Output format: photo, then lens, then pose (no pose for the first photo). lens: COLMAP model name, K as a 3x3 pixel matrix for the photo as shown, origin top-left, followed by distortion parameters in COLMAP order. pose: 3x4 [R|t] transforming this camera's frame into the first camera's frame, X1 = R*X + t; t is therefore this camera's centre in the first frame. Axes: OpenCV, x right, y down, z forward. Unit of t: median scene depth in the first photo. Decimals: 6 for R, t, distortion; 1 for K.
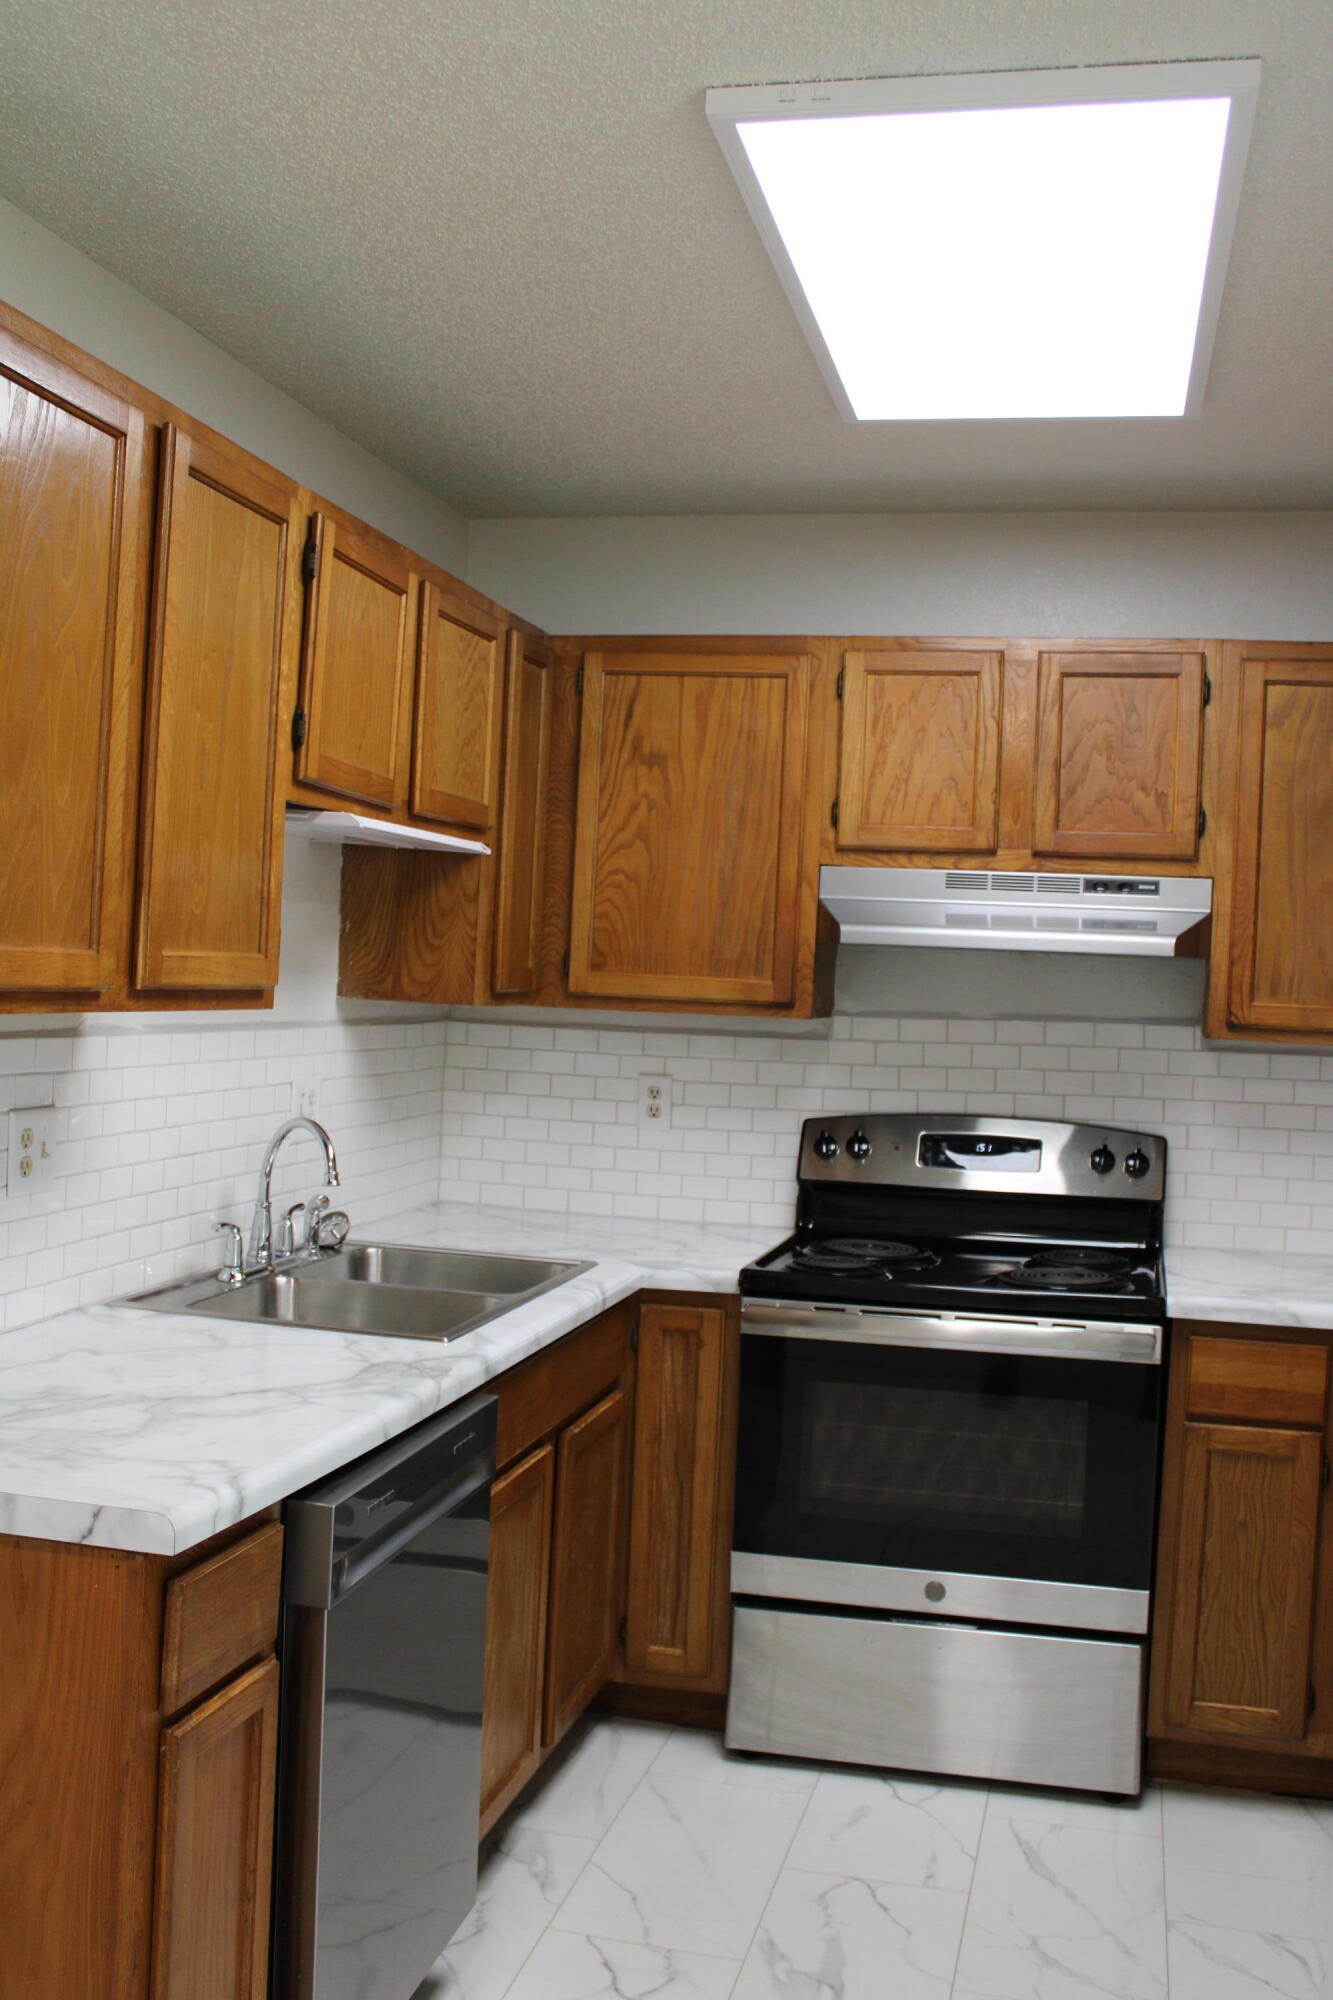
lens RADIAL K [[1912.7, 0, 654.8], [0, 1912.7, 1011.1], [0, 0, 1]] dist [-0.146197, 0.145513]
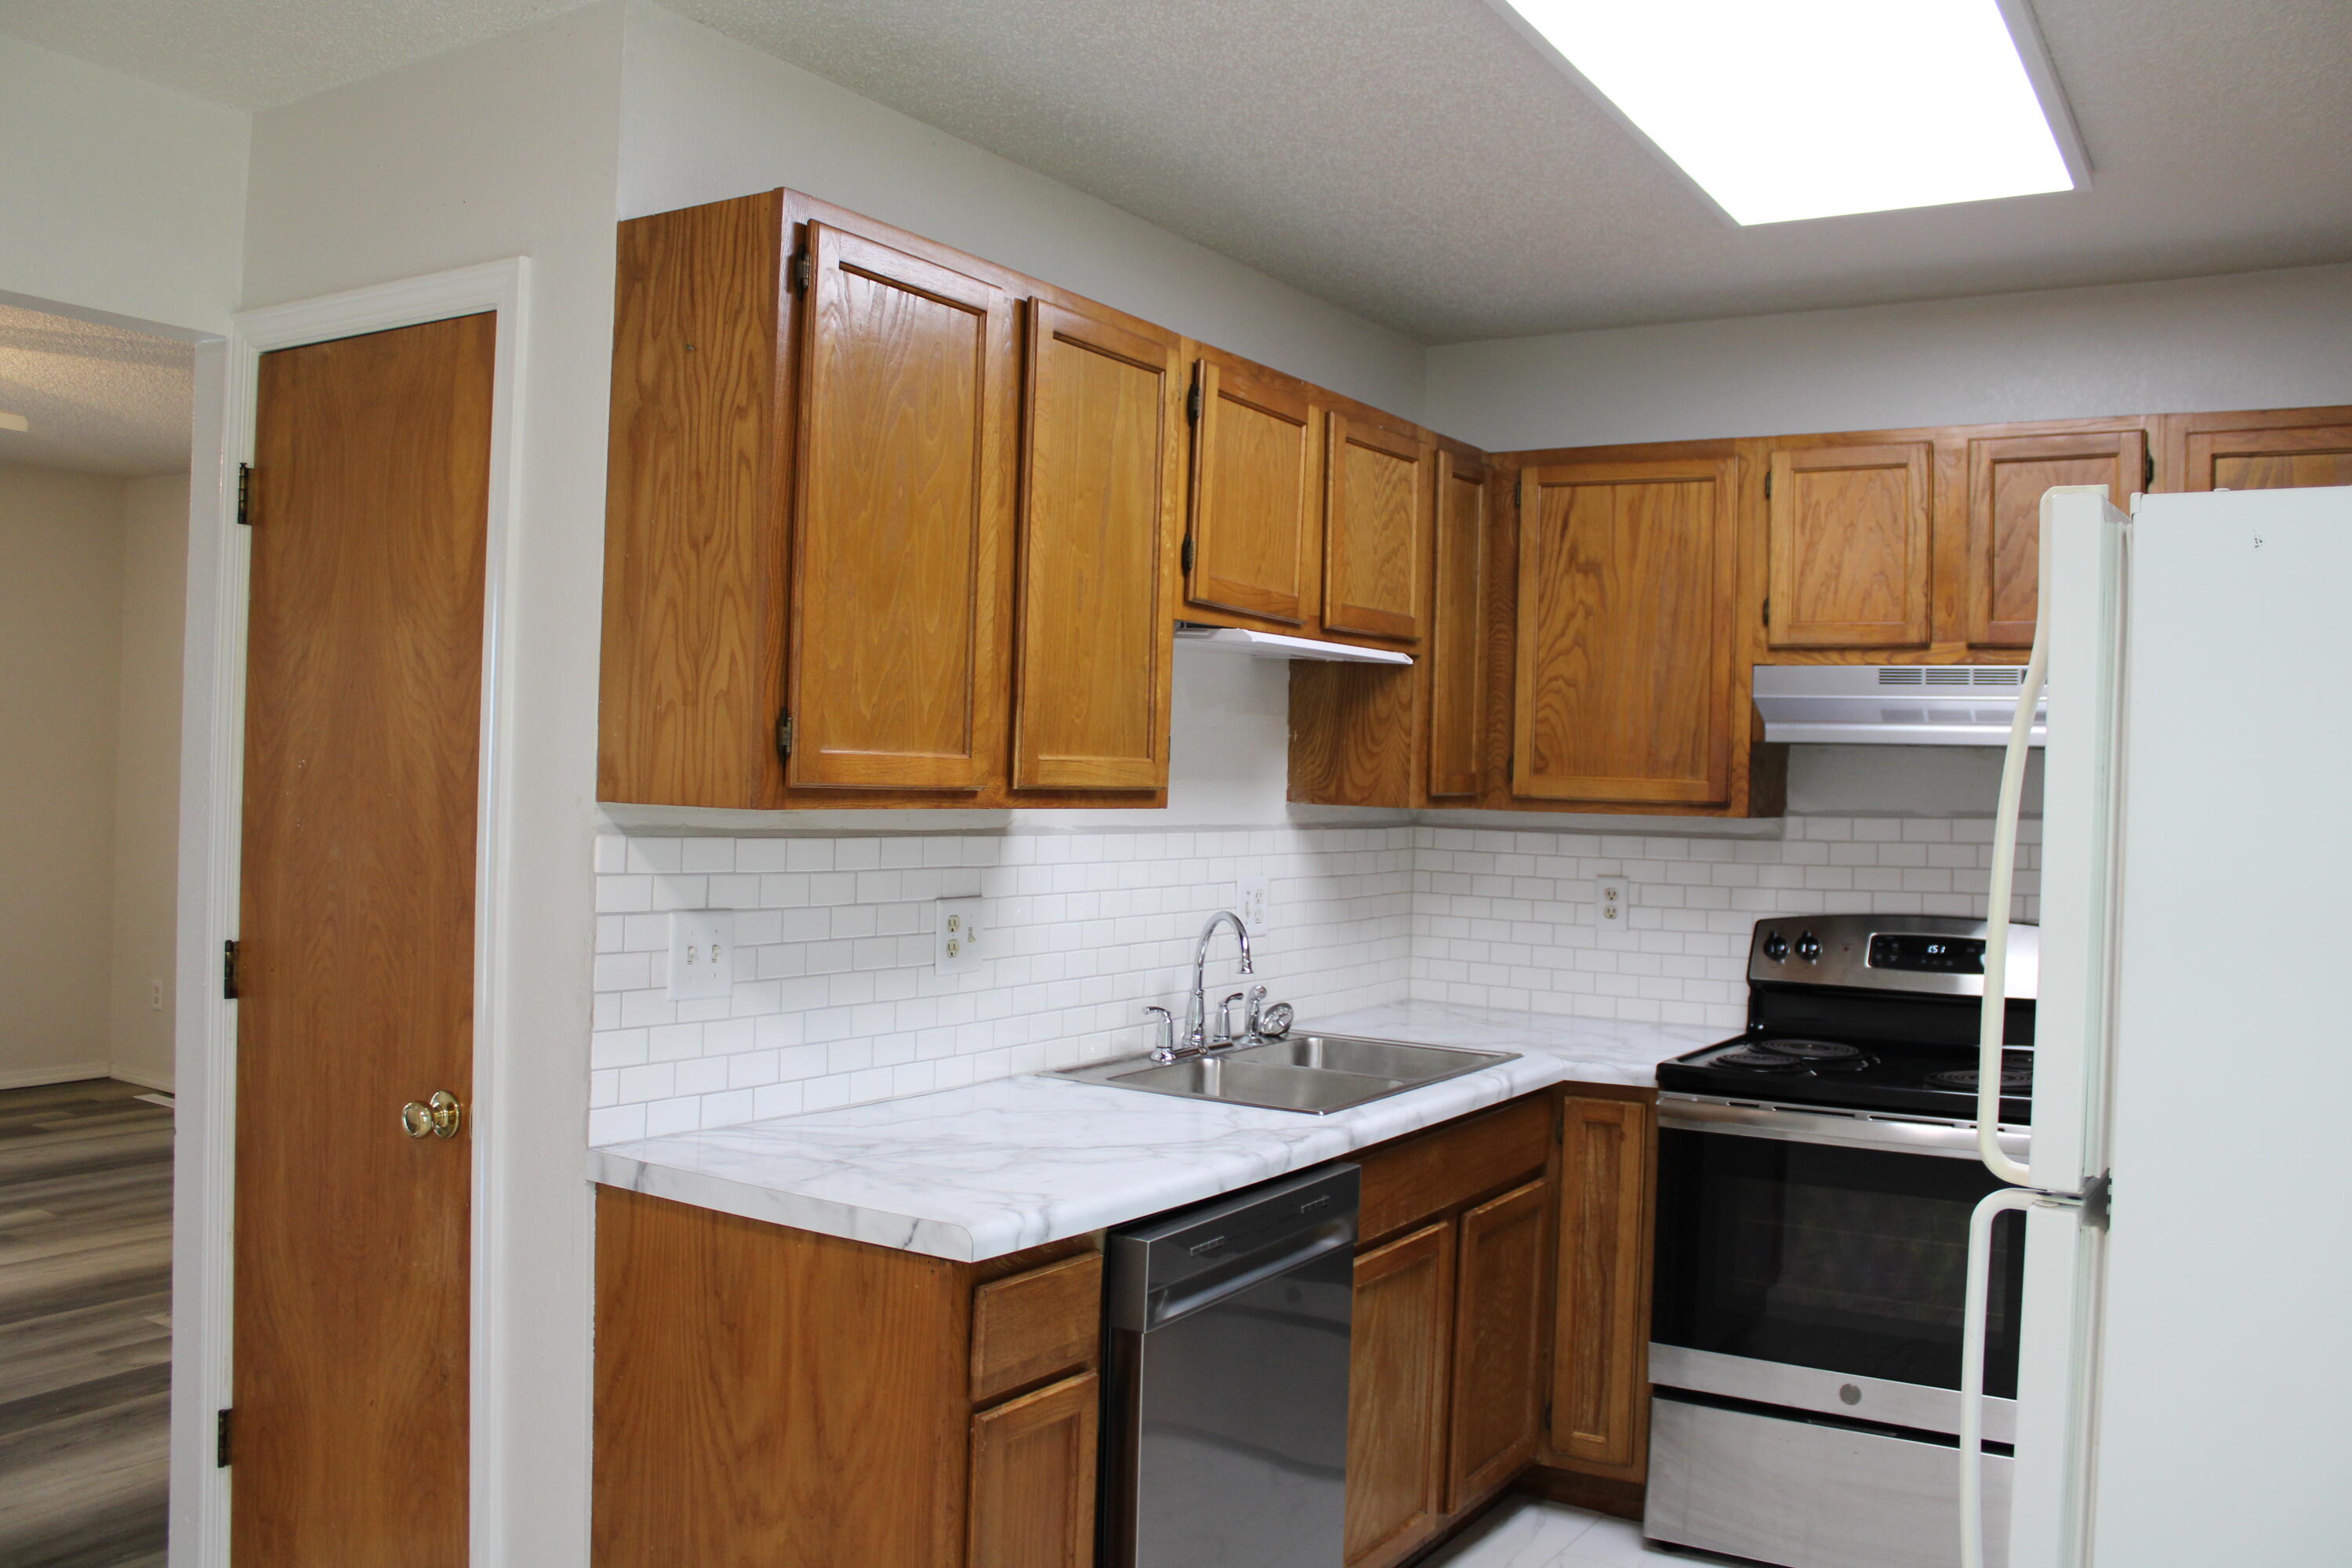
lens RADIAL K [[1944.9, 0, 1167.2], [0, 1944.9, 786.8], [0, 0, 1]] dist [-0.168930, 0.141261]
pose [[0.946350, -0.015375, -0.322778, 0.126119], [0.007555, 0.999647, -0.025468, 0.011483], [0.323056, 0.021663, 0.946132, -0.054220]]
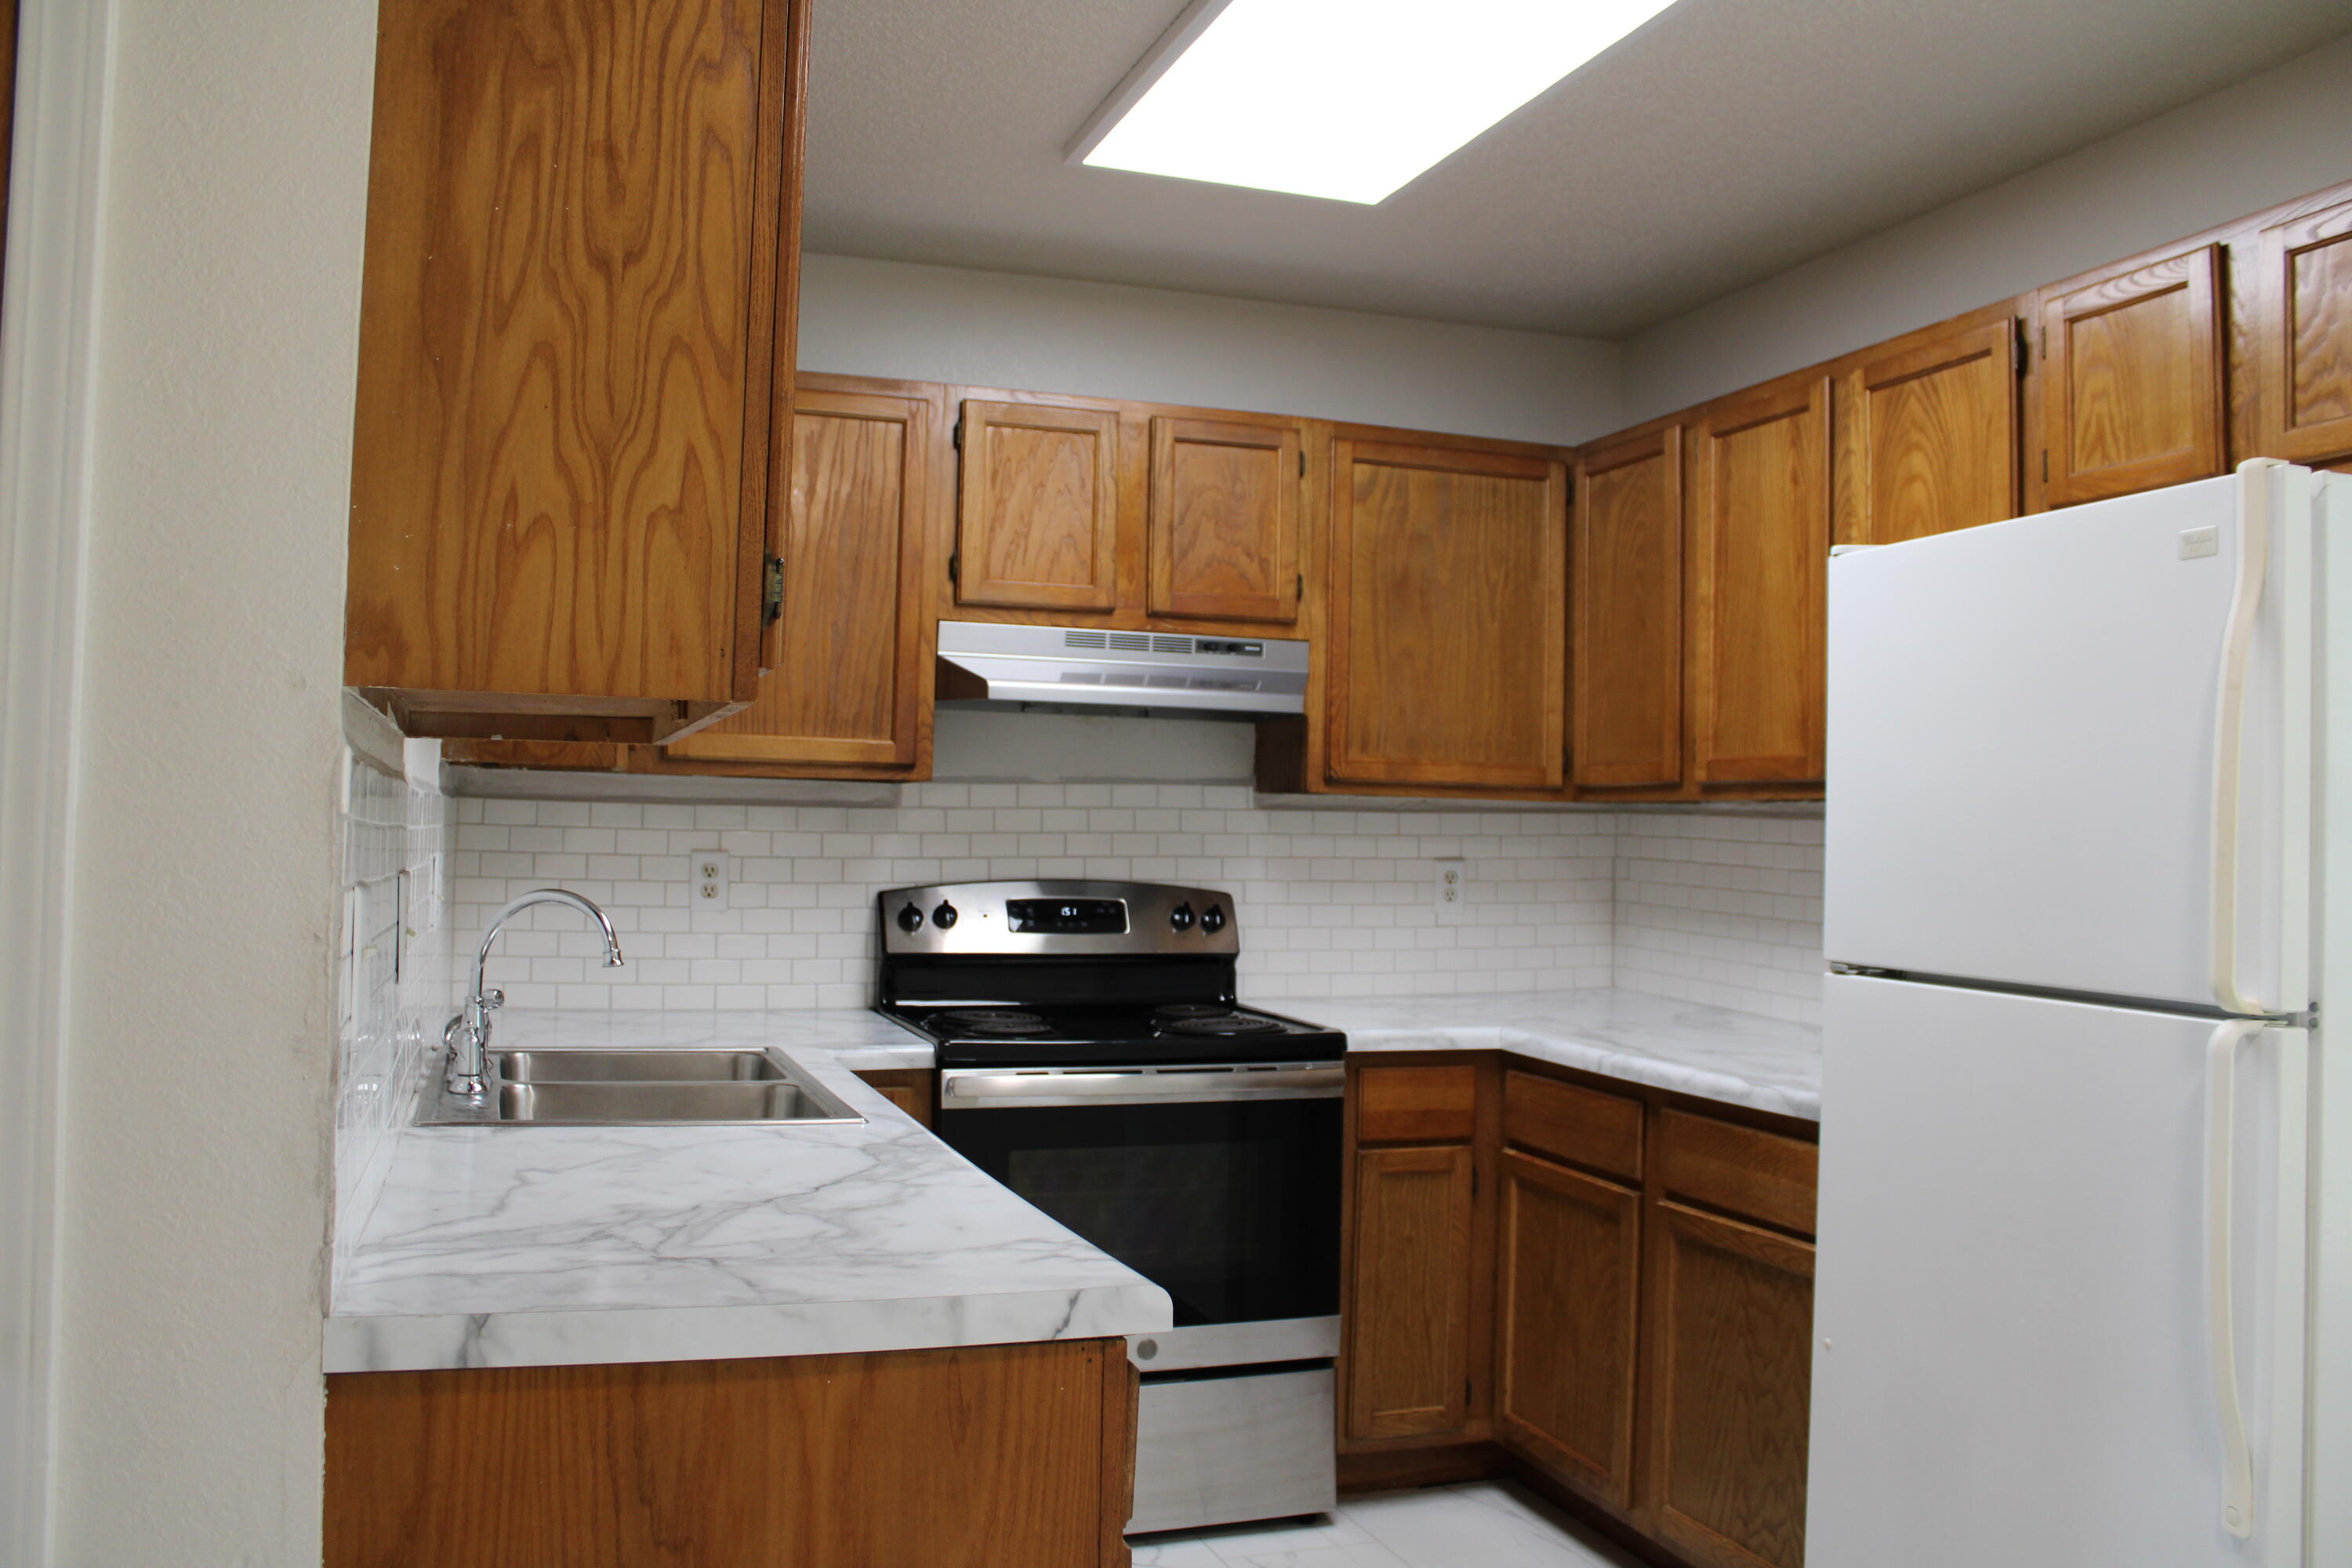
lens RADIAL K [[1944.9, 0, 1167.2], [0, 1944.9, 786.8], [0, 0, 1]] dist [-0.168930, 0.141261]
pose [[0.843068, -0.011599, 0.537682, -0.359974], [0.025330, 0.999514, -0.018155, 0.029161], [-0.537210, 0.028925, 0.842952, 0.128161]]
